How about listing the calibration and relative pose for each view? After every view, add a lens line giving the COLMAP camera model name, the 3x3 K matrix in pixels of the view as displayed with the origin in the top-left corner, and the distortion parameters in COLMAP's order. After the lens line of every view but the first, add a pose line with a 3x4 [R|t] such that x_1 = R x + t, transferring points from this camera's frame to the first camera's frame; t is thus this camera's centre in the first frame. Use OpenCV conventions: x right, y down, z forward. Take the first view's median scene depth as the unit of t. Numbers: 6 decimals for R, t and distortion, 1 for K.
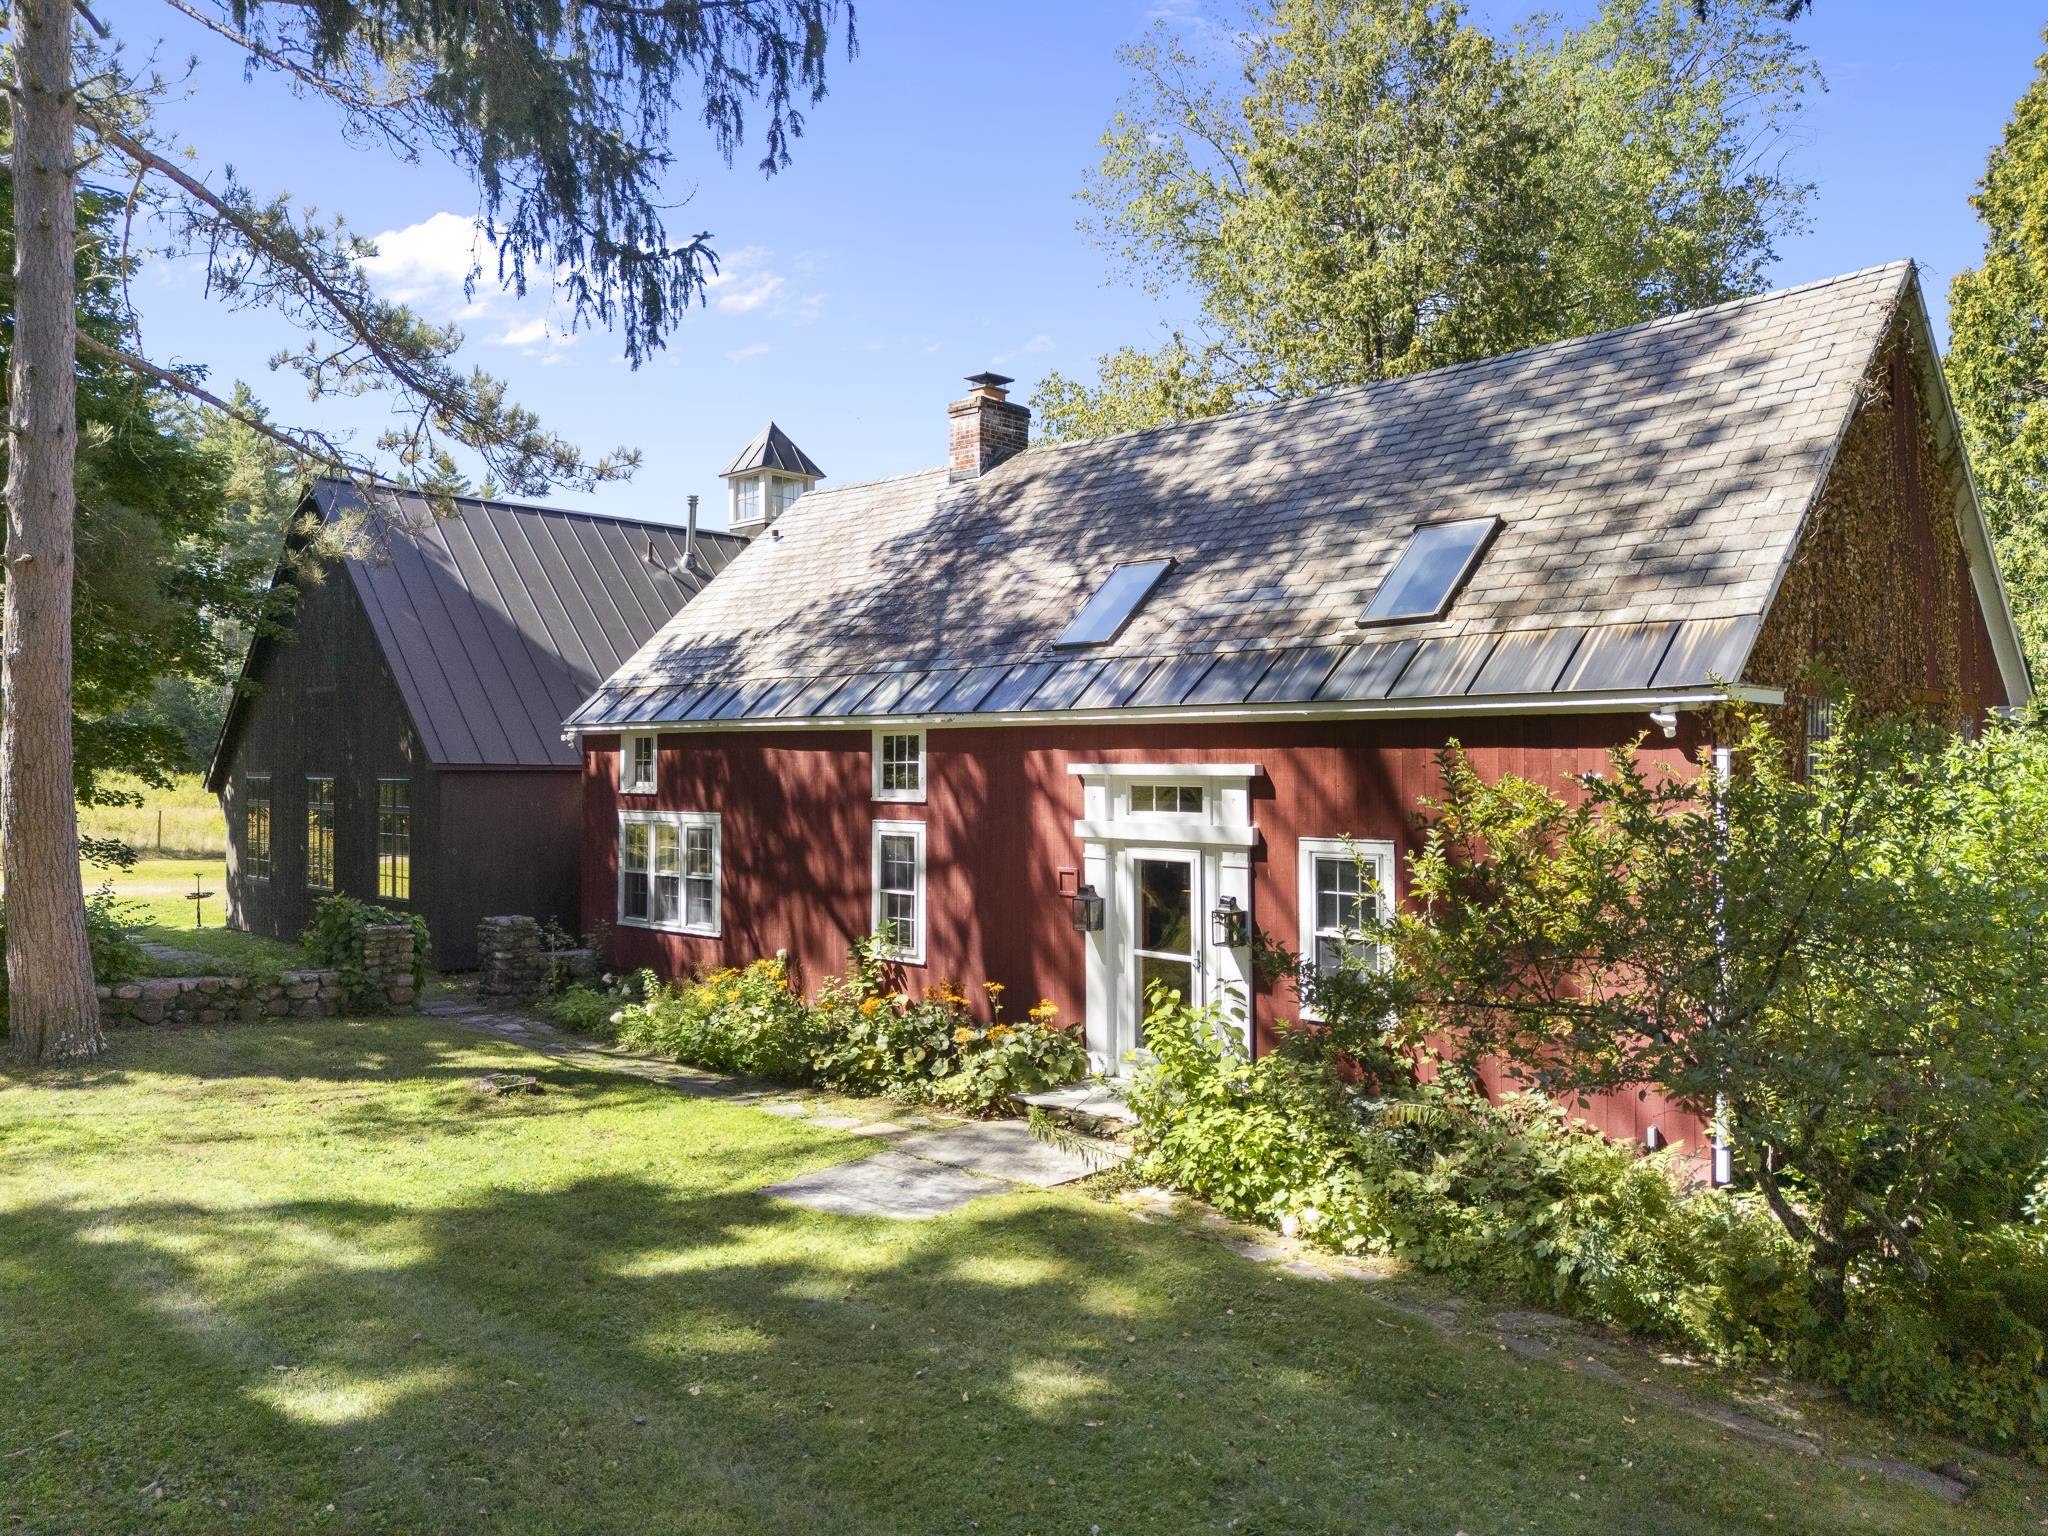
lens RADIAL K [[1439.9, 0, 1024.0], [0, 1439.9, 768.0], [0, 0, 1]] dist [-0.006074, -0.002146]
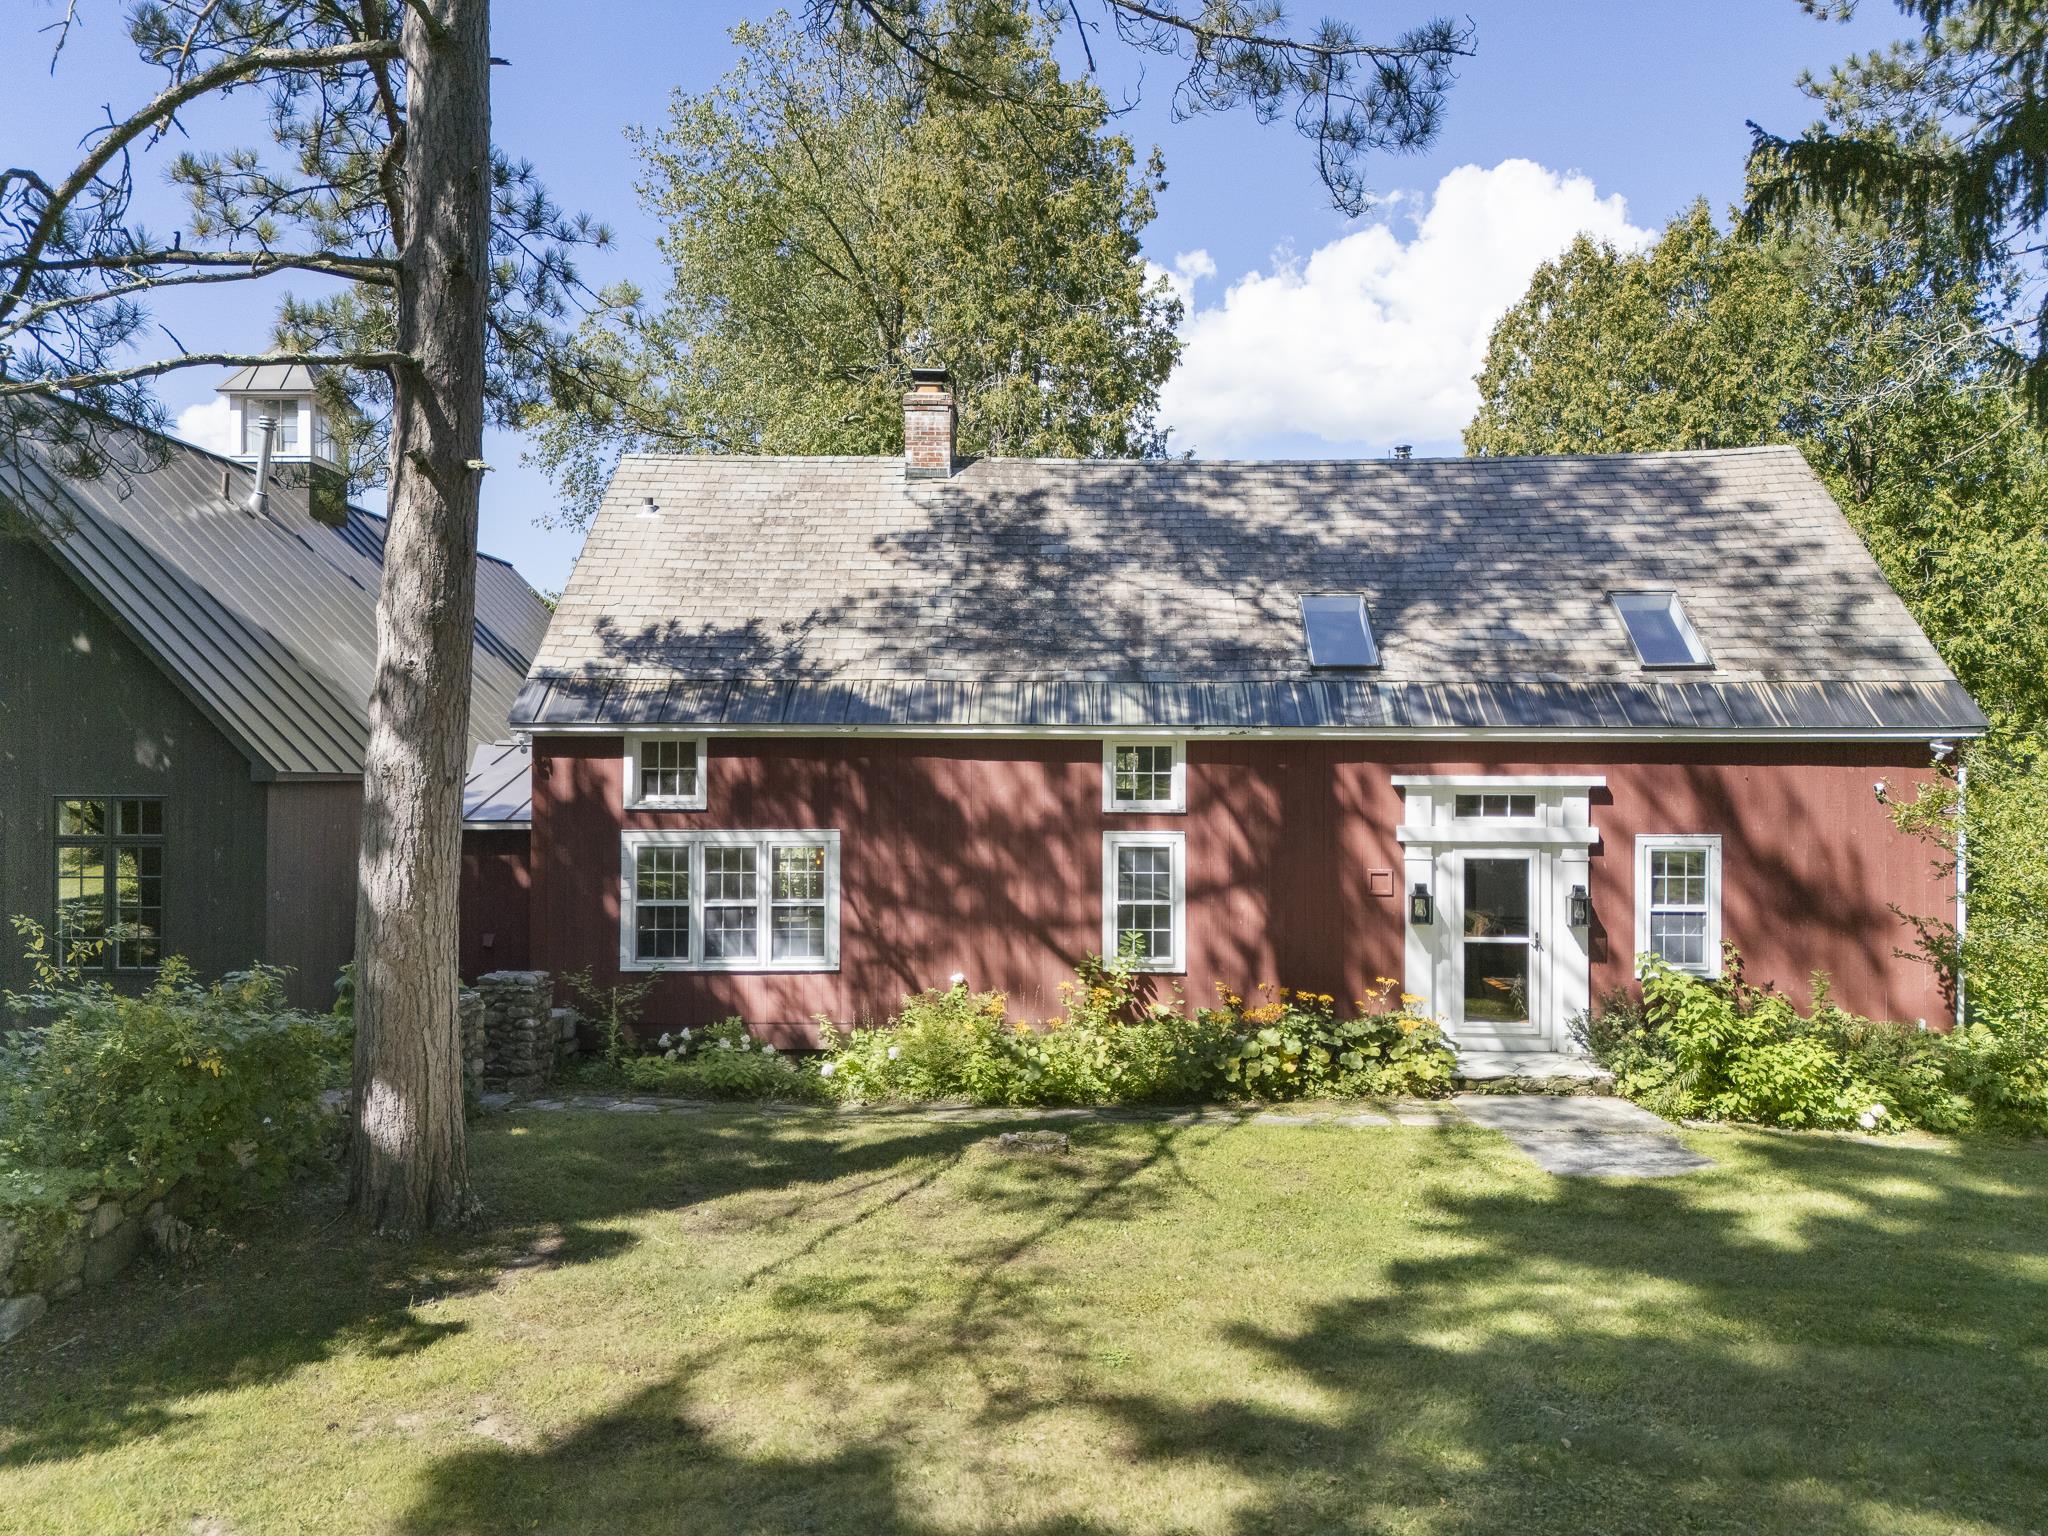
lens RADIAL K [[1422.1, 0, 1024.0], [0, 1422.1, 768.0], [0, 0, 1]] dist [0.057567, -0.000245]
pose [[0.768460, 0.002228, 0.639894, -0.894945], [-0.000517, 0.999996, -0.002862, -0.005398], [-0.639898, 0.001869, 0.768458, 0.333546]]
